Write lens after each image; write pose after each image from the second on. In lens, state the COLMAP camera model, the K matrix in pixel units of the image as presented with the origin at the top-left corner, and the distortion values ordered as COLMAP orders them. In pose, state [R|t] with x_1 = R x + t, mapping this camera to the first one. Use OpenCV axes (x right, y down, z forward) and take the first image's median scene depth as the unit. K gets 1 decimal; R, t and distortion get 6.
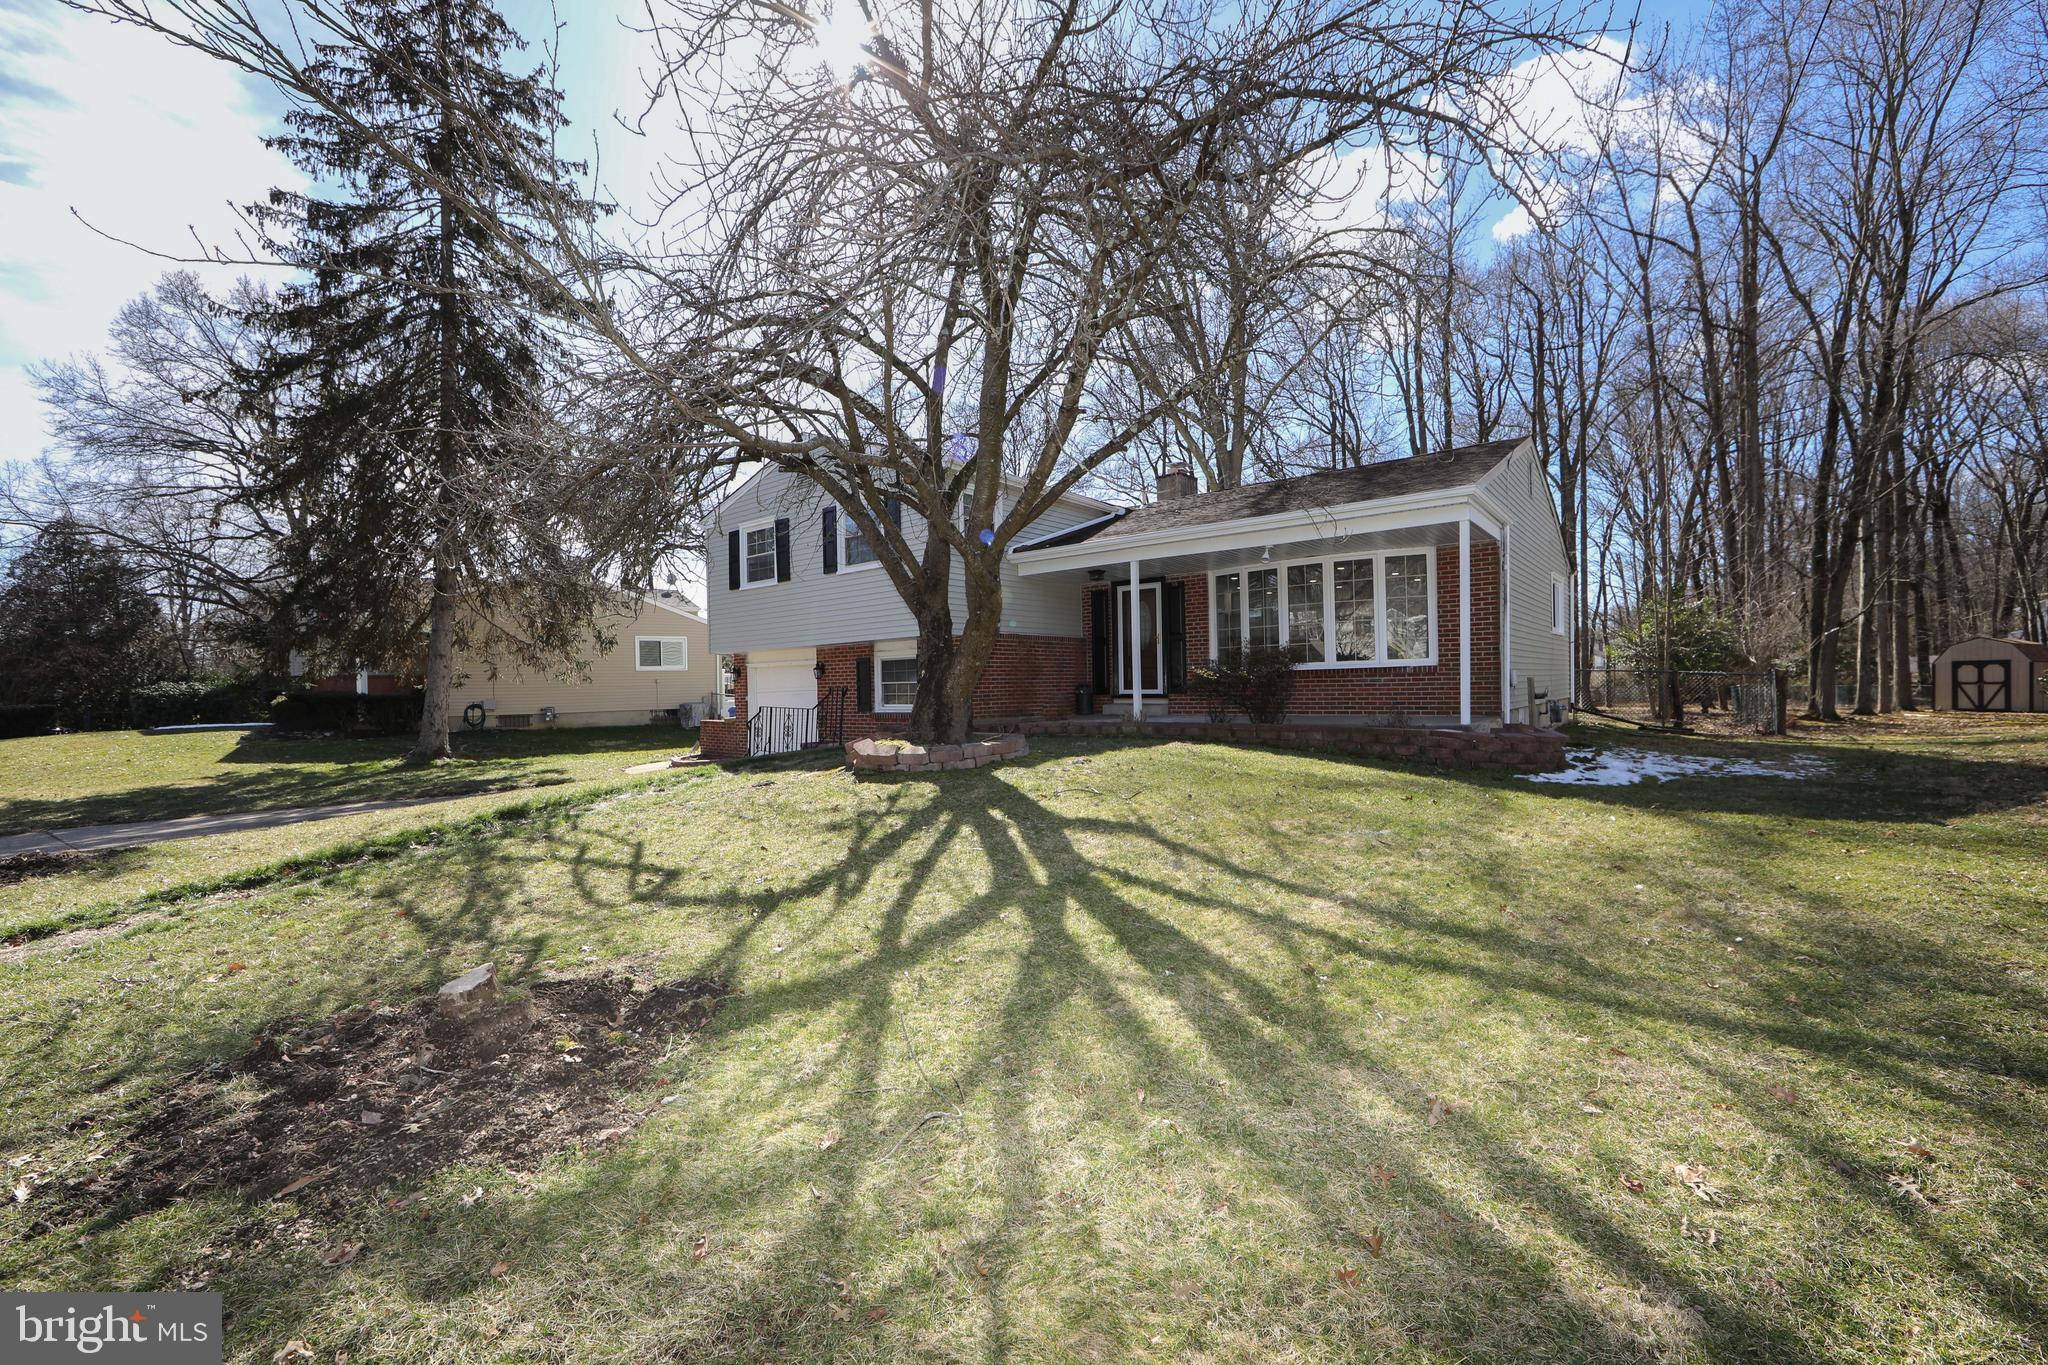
lens RADIAL K [[805.6, 0, 1024.0], [0, 805.6, 682.5], [0, 0, 1]] dist [-0.001875, 0.000256]
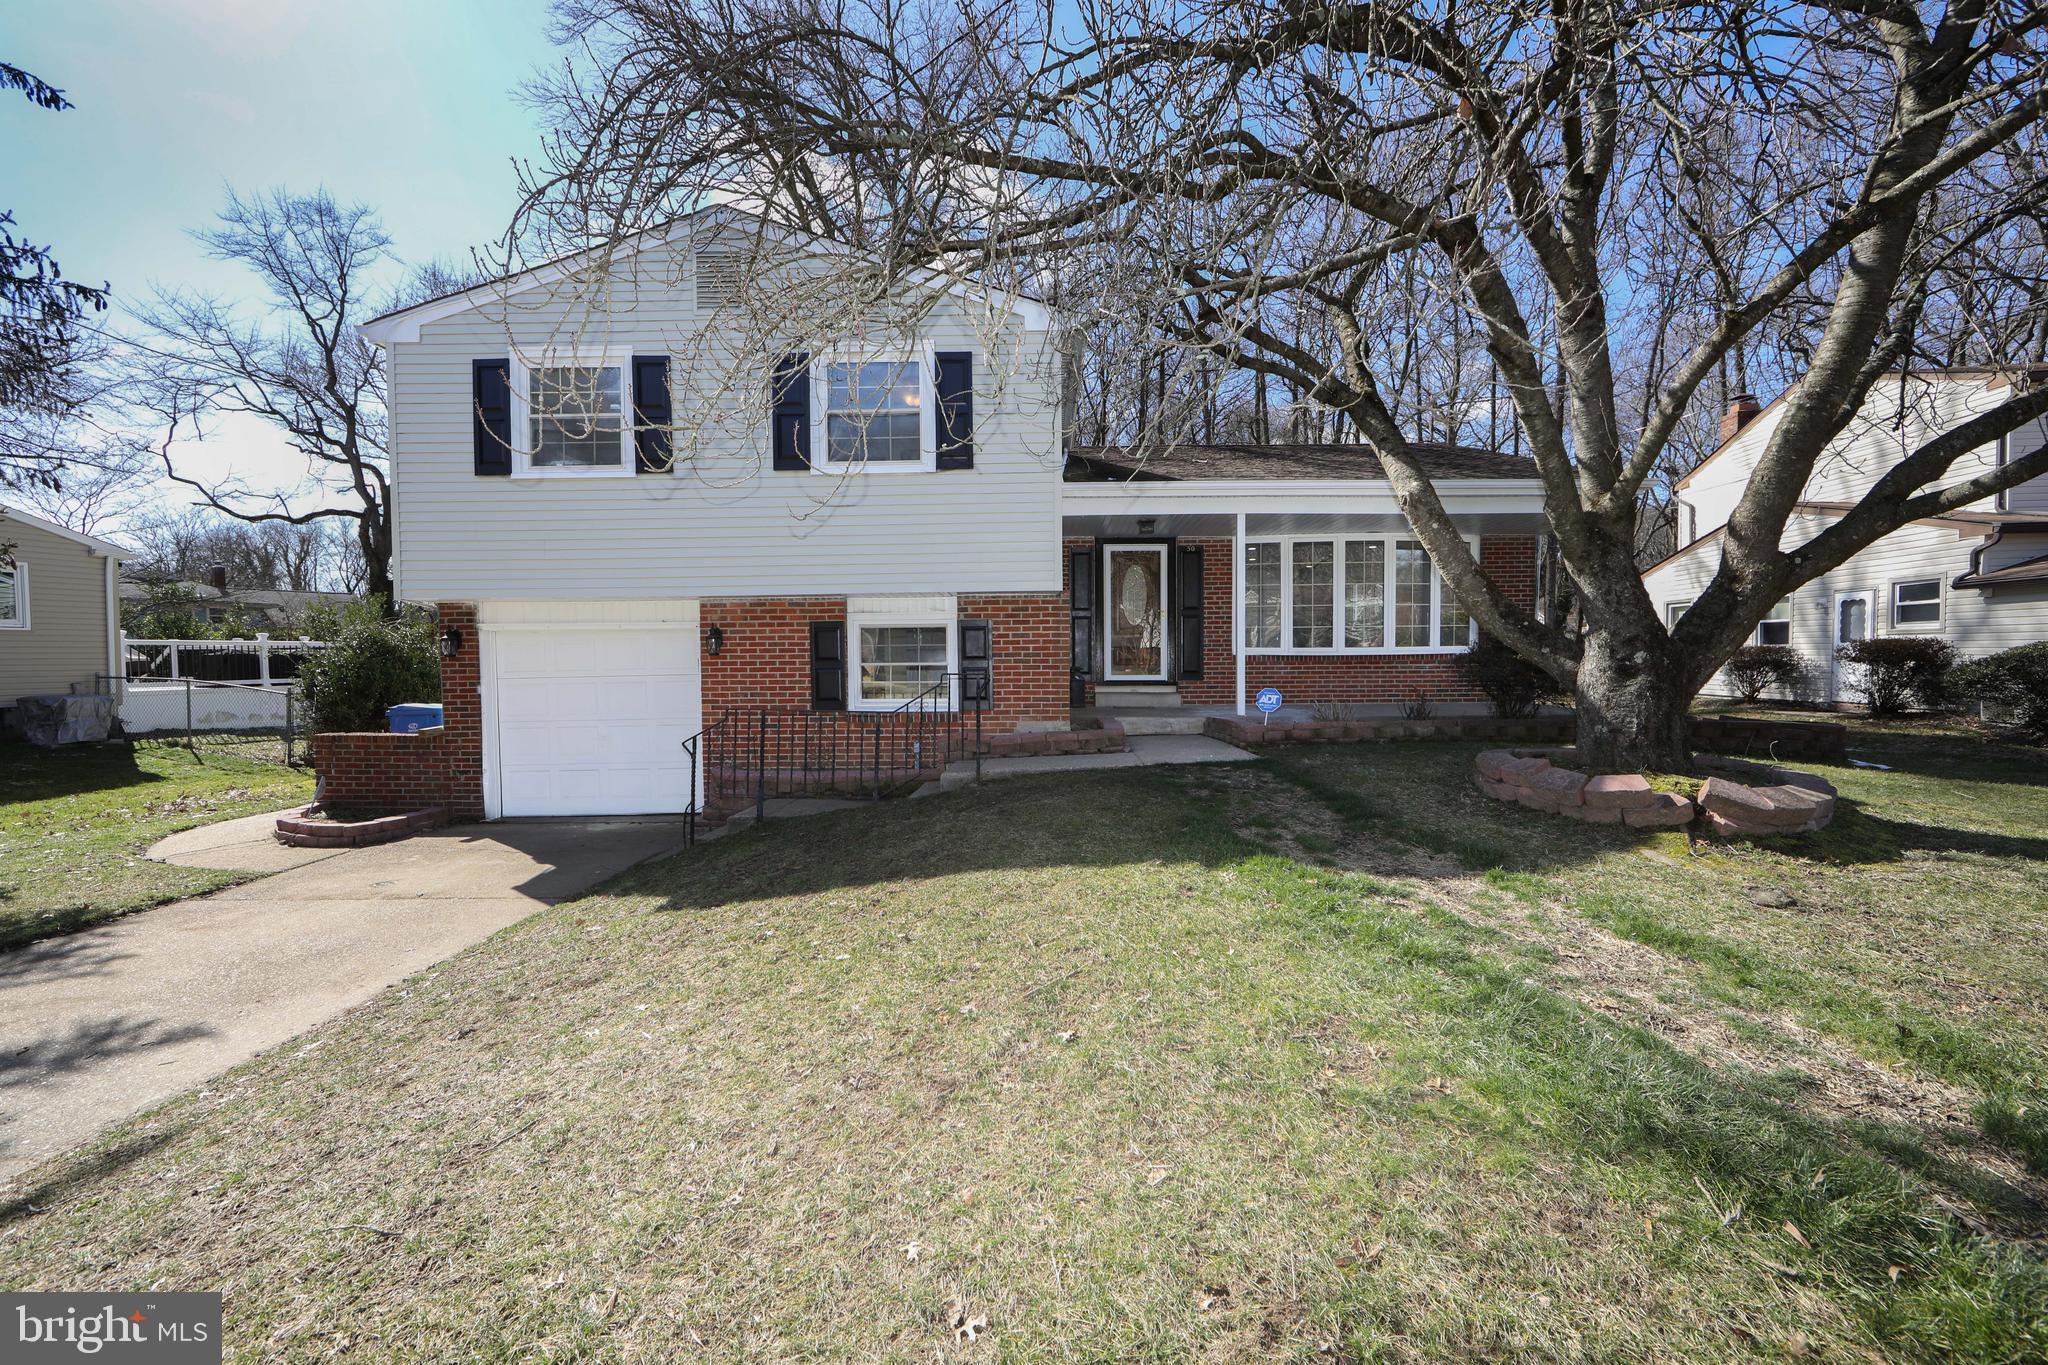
lens RADIAL K [[805.6, 0, 1024.0], [0, 805.6, 682.5], [0, 0, 1]] dist [-0.001875, 0.000256]
pose [[0.783059, -0.007564, 0.621901, -0.460286], [-0.008866, 0.999689, 0.023322, -0.000722], [-0.621884, -0.023776, 0.782748, 0.439196]]
